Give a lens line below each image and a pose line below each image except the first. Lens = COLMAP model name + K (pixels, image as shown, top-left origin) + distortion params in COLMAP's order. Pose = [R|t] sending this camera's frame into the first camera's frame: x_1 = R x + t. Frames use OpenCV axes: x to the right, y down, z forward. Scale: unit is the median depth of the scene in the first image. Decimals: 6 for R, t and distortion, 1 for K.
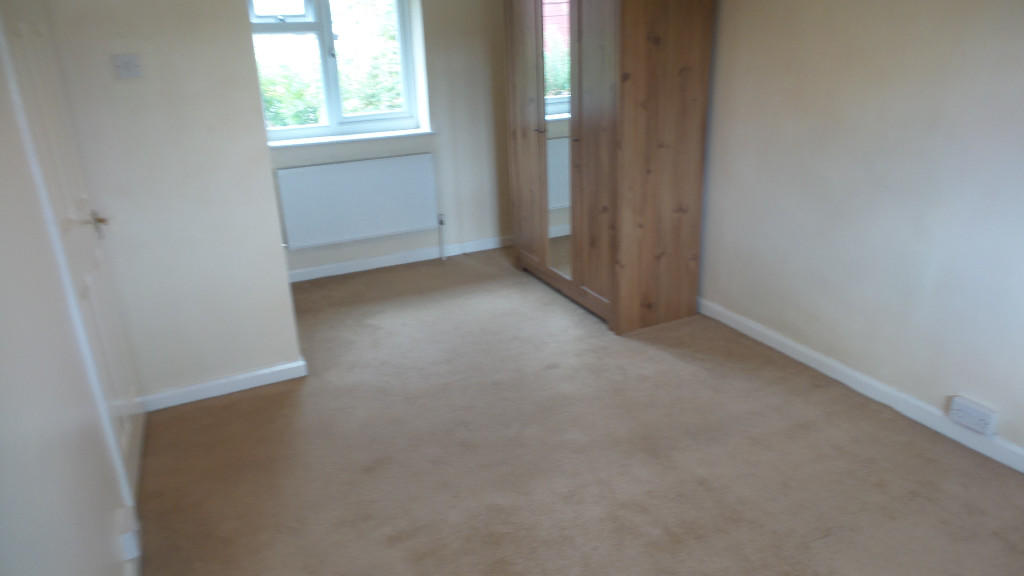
lens RADIAL K [[703.8, 0, 514.3], [0, 703.8, 295.4], [0, 0, 1]] dist [-0.006025, -0.003620]
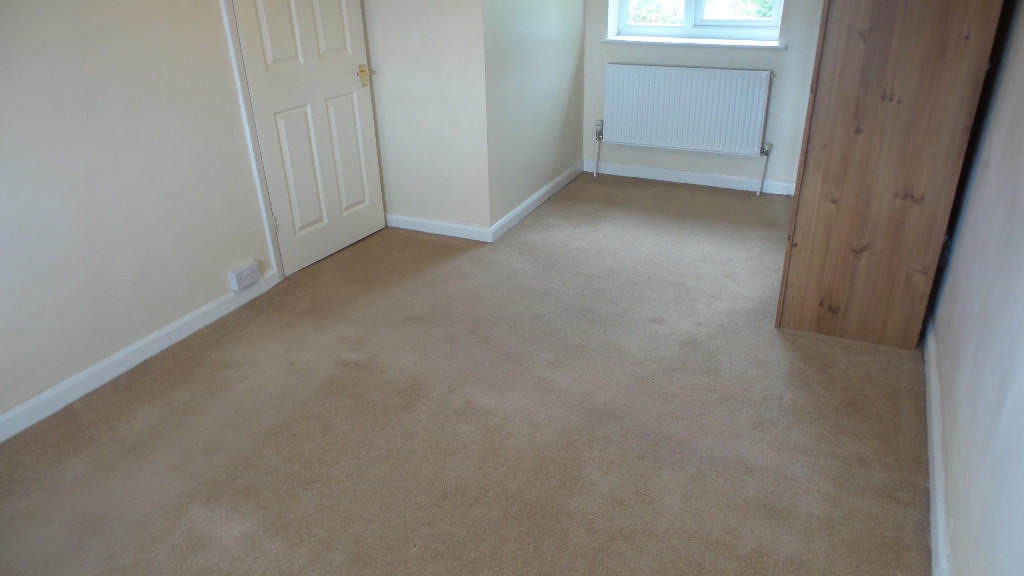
lens RADIAL K [[703.8, 0, 513.7], [0, 703.8, 290.8], [0, 0, 1]] dist [-0.006025, -0.003620]
pose [[0.612453, 0.366359, -0.700488, 0.521731], [-0.274810, 0.929529, 0.245876, -0.098589], [0.741203, 0.041913, 0.669972, 0.245435]]
